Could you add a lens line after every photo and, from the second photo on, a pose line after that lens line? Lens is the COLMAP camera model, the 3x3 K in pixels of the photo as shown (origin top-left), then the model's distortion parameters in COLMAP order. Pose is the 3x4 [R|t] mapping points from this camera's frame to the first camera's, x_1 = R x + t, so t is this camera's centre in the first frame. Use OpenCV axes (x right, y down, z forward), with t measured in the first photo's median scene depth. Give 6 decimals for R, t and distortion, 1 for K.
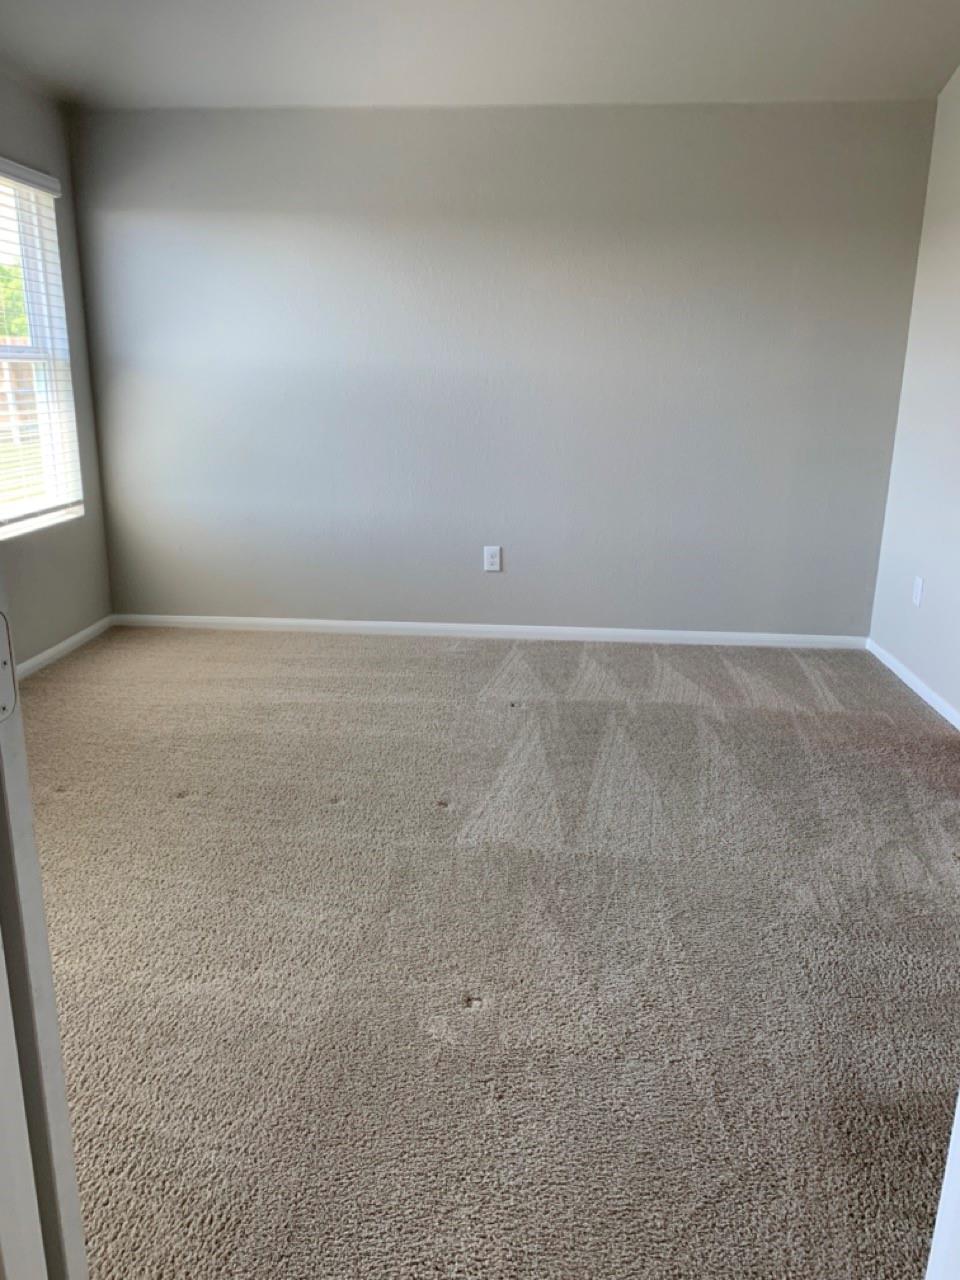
lens RADIAL K [[978.1, 0, 480.0], [0, 978.1, 640.0], [0, 0, 1]] dist [0.006425, -0.004950]
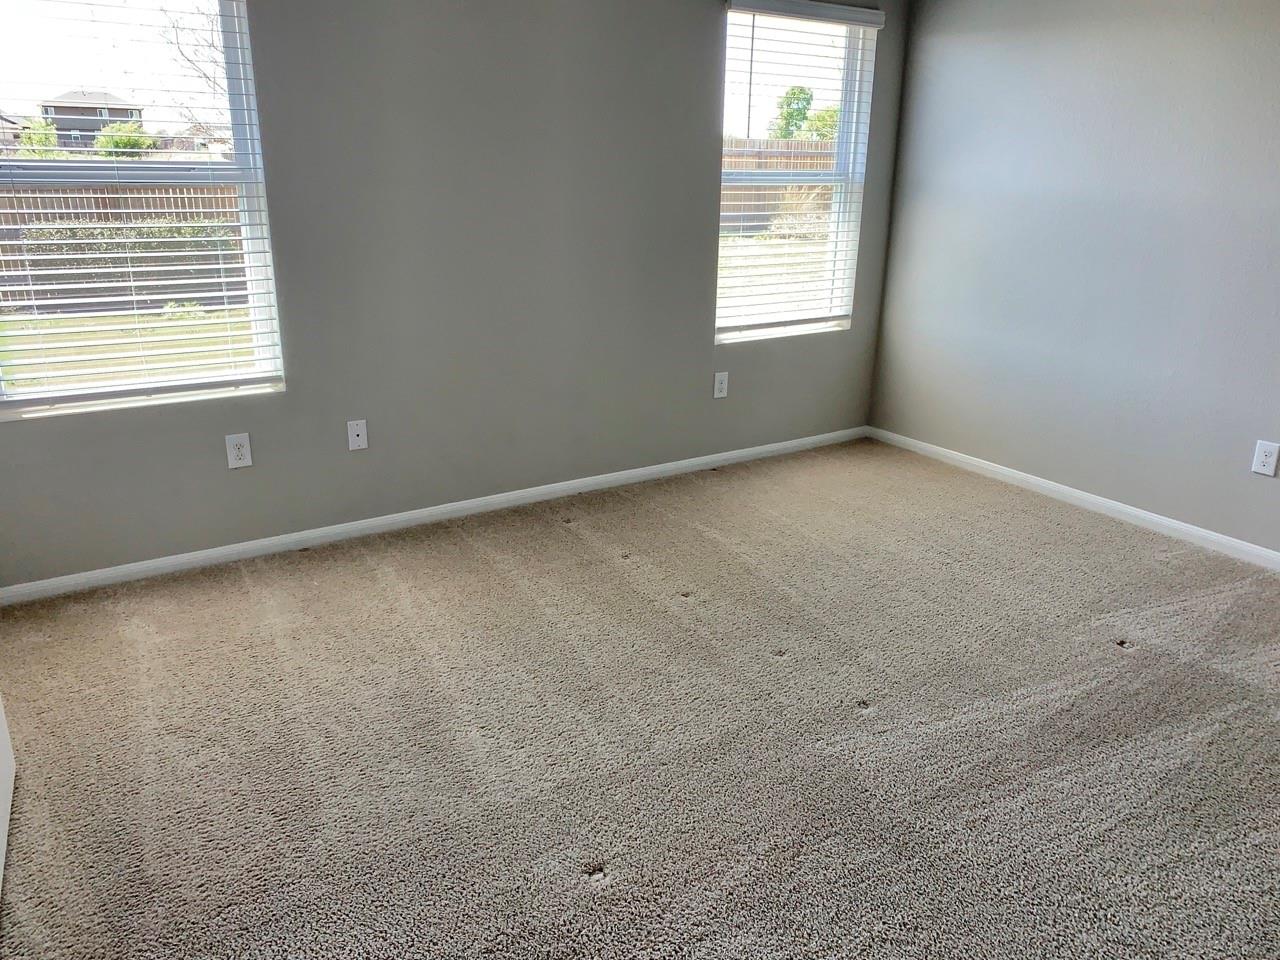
lens RADIAL K [[978.1, 0, 643.4], [0, 978.1, 452.0], [0, 0, 1]] dist [0.006425, -0.004950]
pose [[0.615399, 0.227958, -0.754533, 0.312233], [-0.217679, 0.969190, 0.115270, -0.077464], [0.757562, 0.093309, 0.646060, 0.169168]]
